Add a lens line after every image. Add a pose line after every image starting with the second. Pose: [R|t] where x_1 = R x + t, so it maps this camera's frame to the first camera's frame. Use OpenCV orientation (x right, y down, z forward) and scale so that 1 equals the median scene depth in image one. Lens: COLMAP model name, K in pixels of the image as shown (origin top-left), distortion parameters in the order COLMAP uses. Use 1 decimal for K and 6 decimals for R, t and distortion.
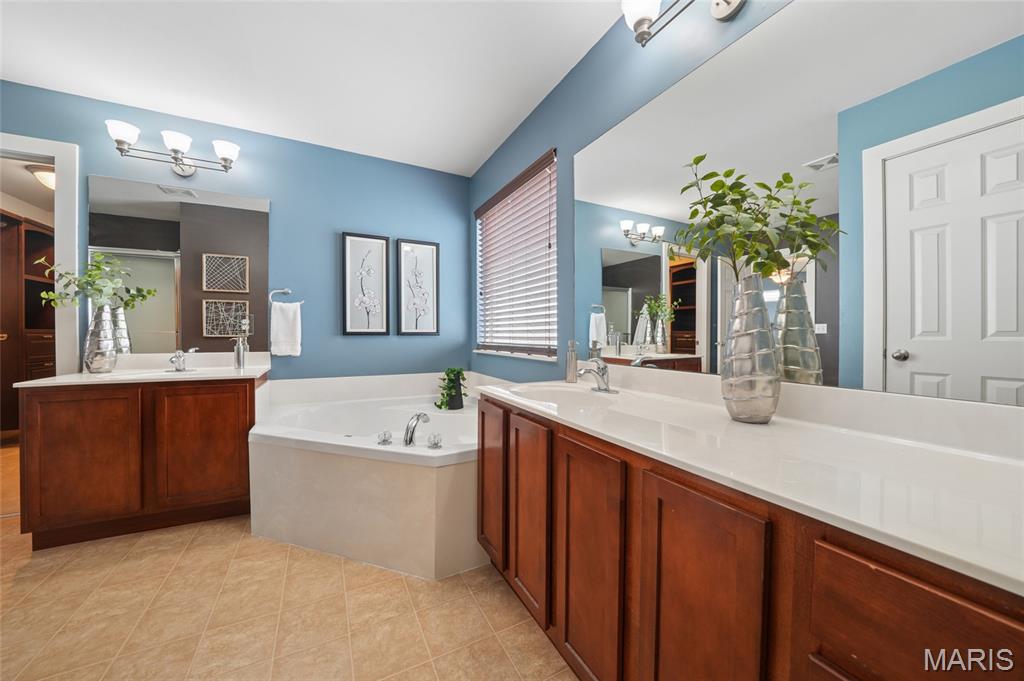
lens RADIAL K [[368.5, 0, 512.0], [0, 368.5, 340.5], [0, 0, 1]] dist [-0.000559, -0.000061]
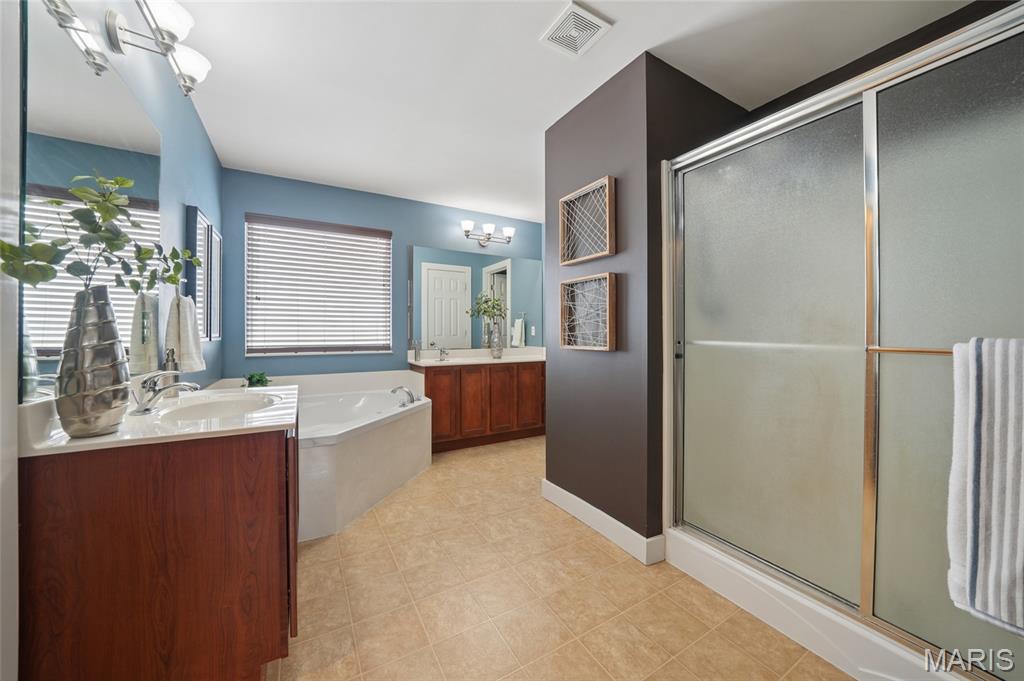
lens RADIAL K [[362.6, 0, 509.6], [0, 362.6, 333.8], [0, 0, 1]] dist [-0.000933, -0.000063]
pose [[-0.063135, -0.001408, 0.998004, -2.015121], [0.004089, 0.999990, 0.001670, -0.044446], [-0.997997, 0.004186, -0.063129, 0.654513]]
